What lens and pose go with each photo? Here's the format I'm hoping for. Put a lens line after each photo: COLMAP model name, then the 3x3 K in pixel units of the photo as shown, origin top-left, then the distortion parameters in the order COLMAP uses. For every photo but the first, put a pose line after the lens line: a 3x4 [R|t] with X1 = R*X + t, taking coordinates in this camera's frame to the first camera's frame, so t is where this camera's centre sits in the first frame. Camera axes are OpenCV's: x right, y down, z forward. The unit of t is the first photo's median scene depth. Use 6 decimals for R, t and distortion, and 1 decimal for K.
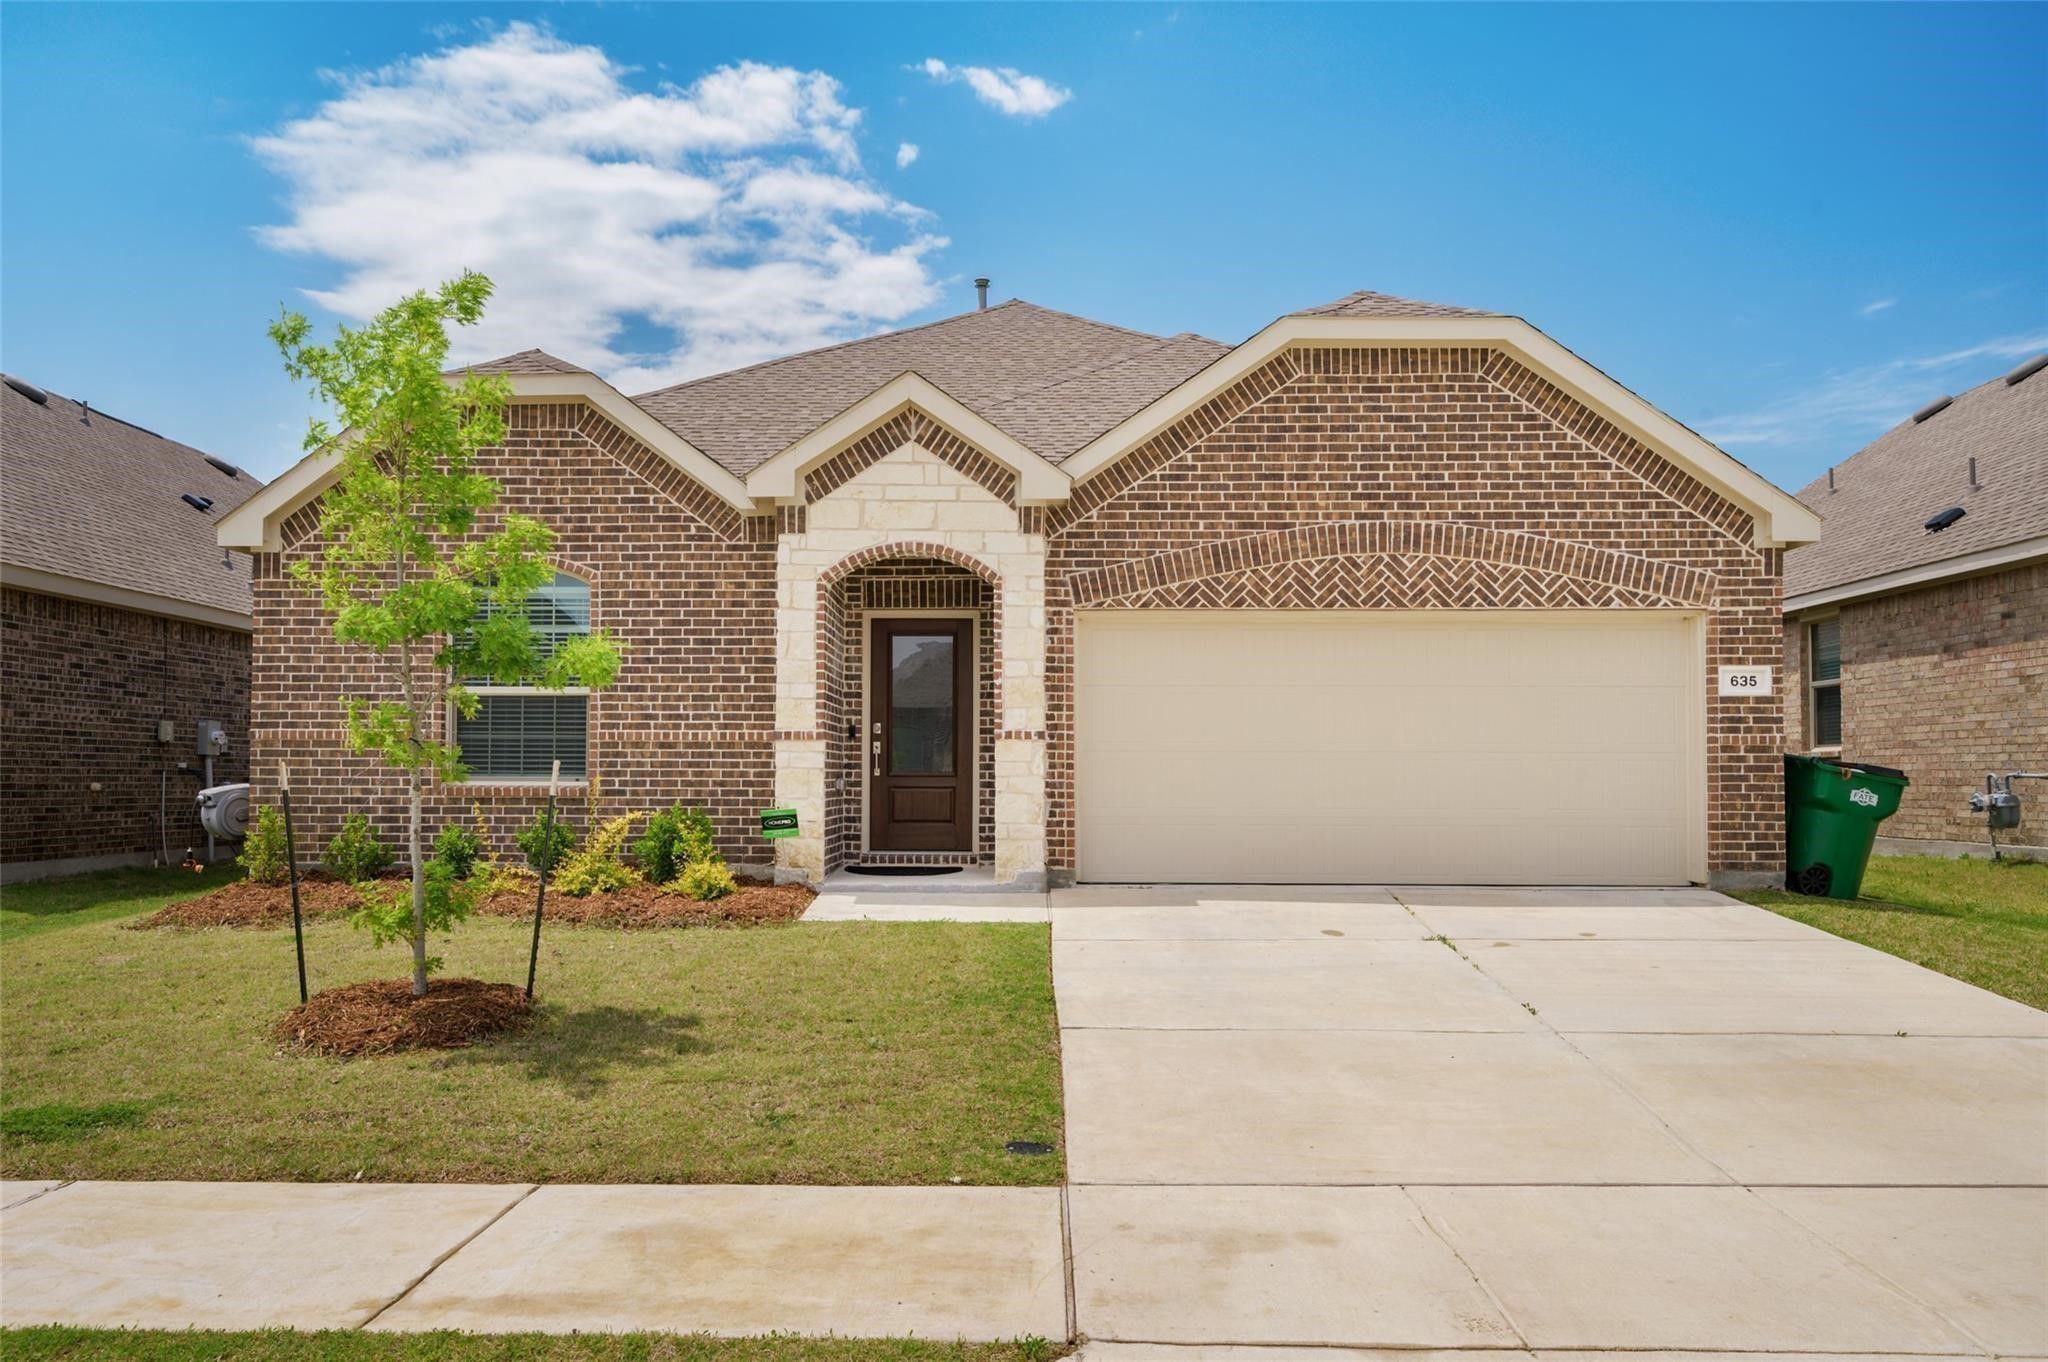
lens RADIAL K [[1546.7, 0, 1022.8], [0, 1546.7, 700.5], [0, 0, 1]] dist [-0.002442, -0.000077]
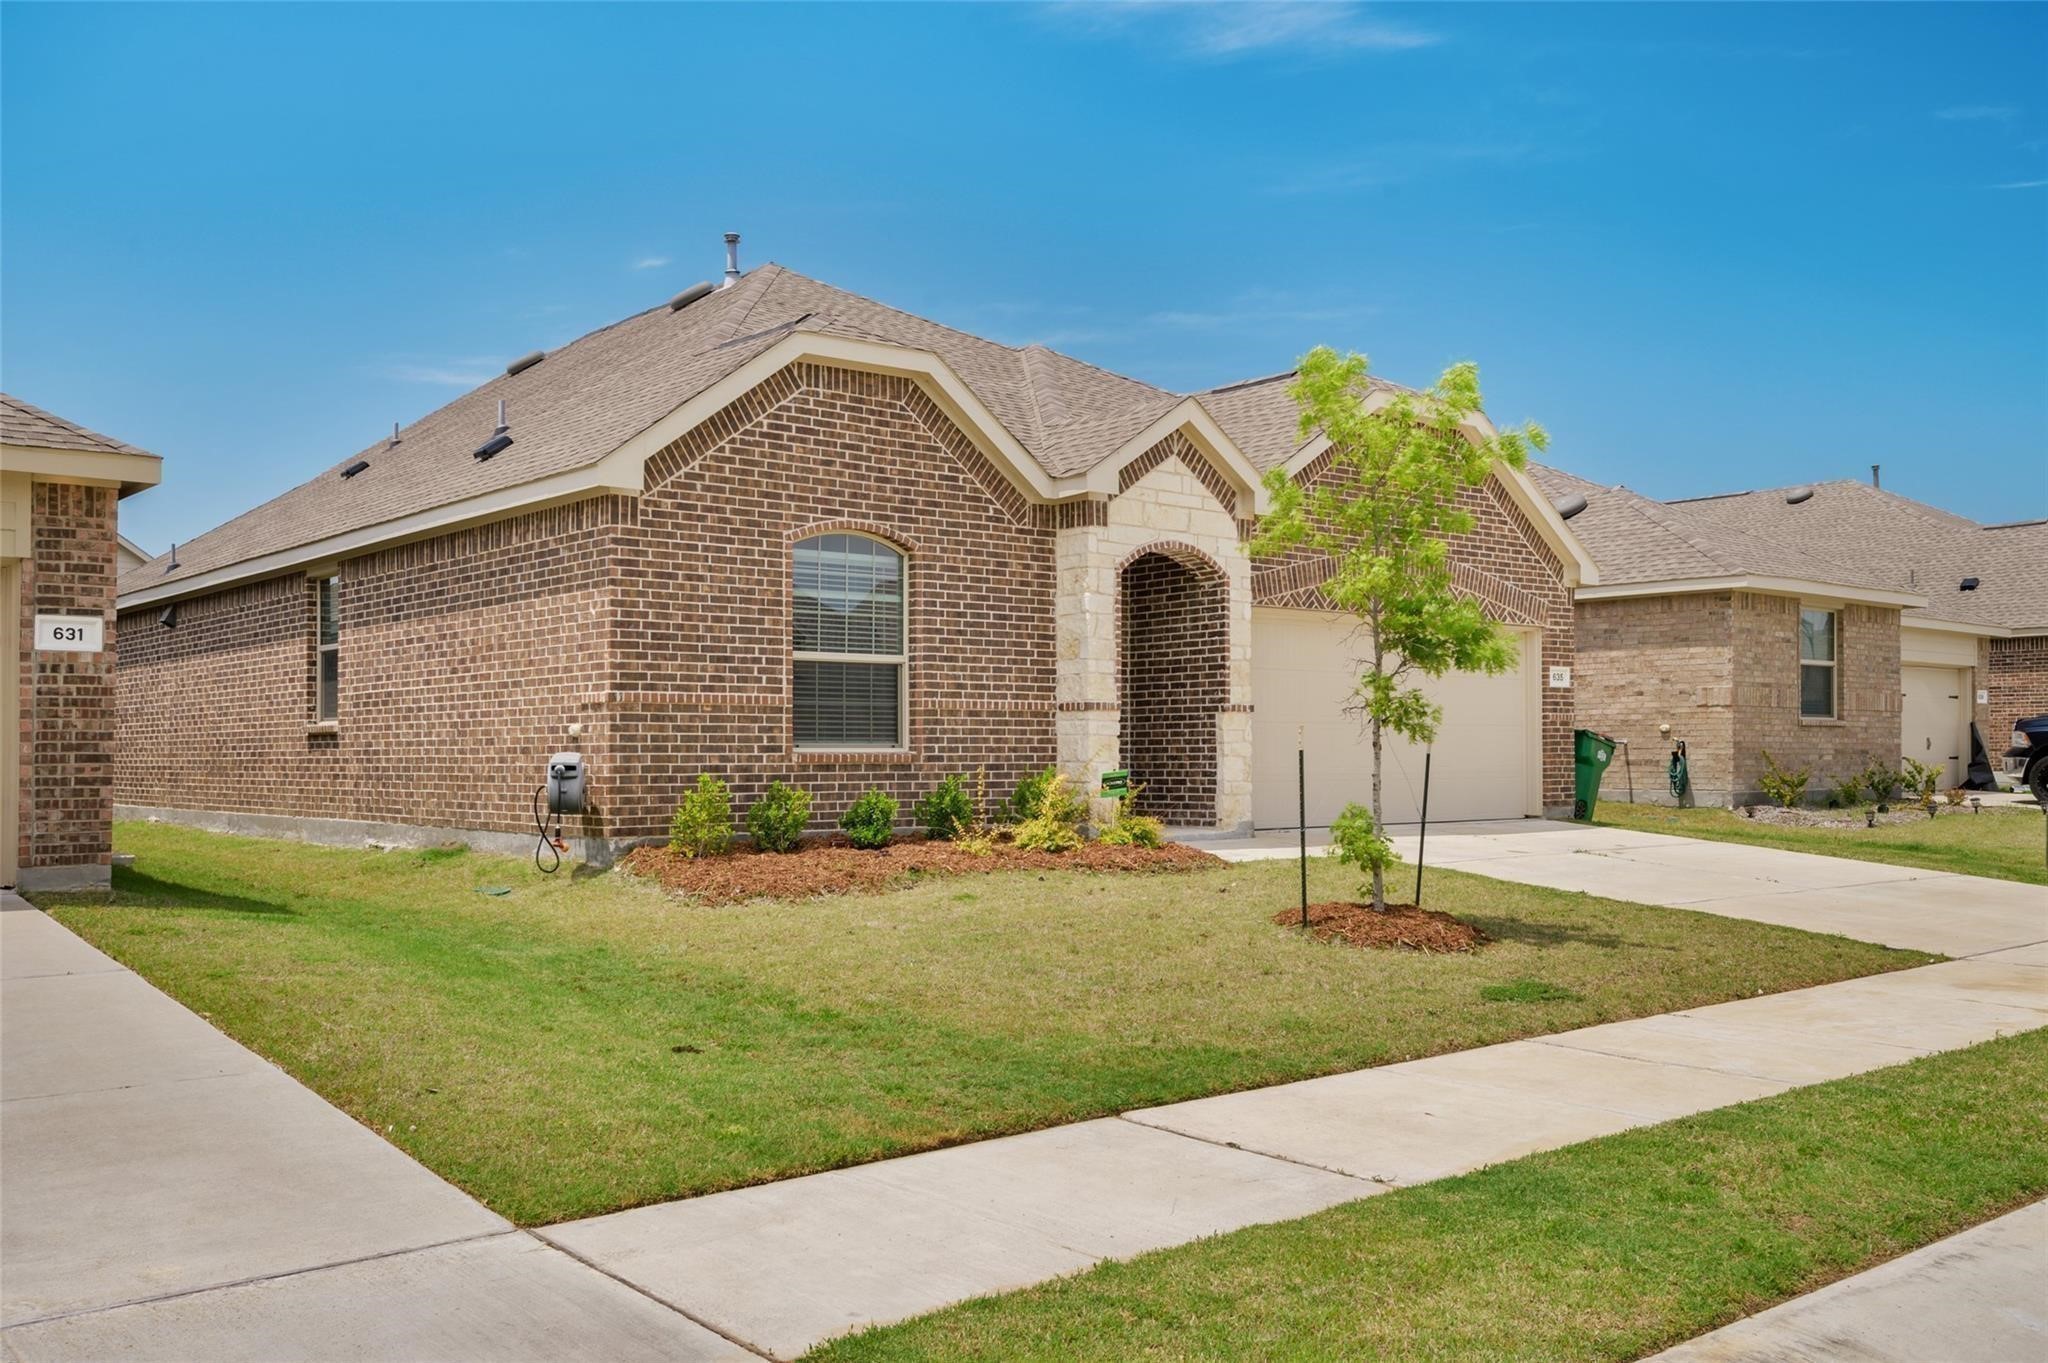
lens RADIAL K [[1717.7, 0, 1024.0], [0, 1717.7, 681.5], [0, 0, 1]] dist [0.004144, 0.000044]
pose [[0.762812, 0.022081, 0.646243, -0.961386], [-0.028364, 0.999597, -0.000674, 0.006939], [-0.645998, -0.017816, 0.763131, 0.080987]]
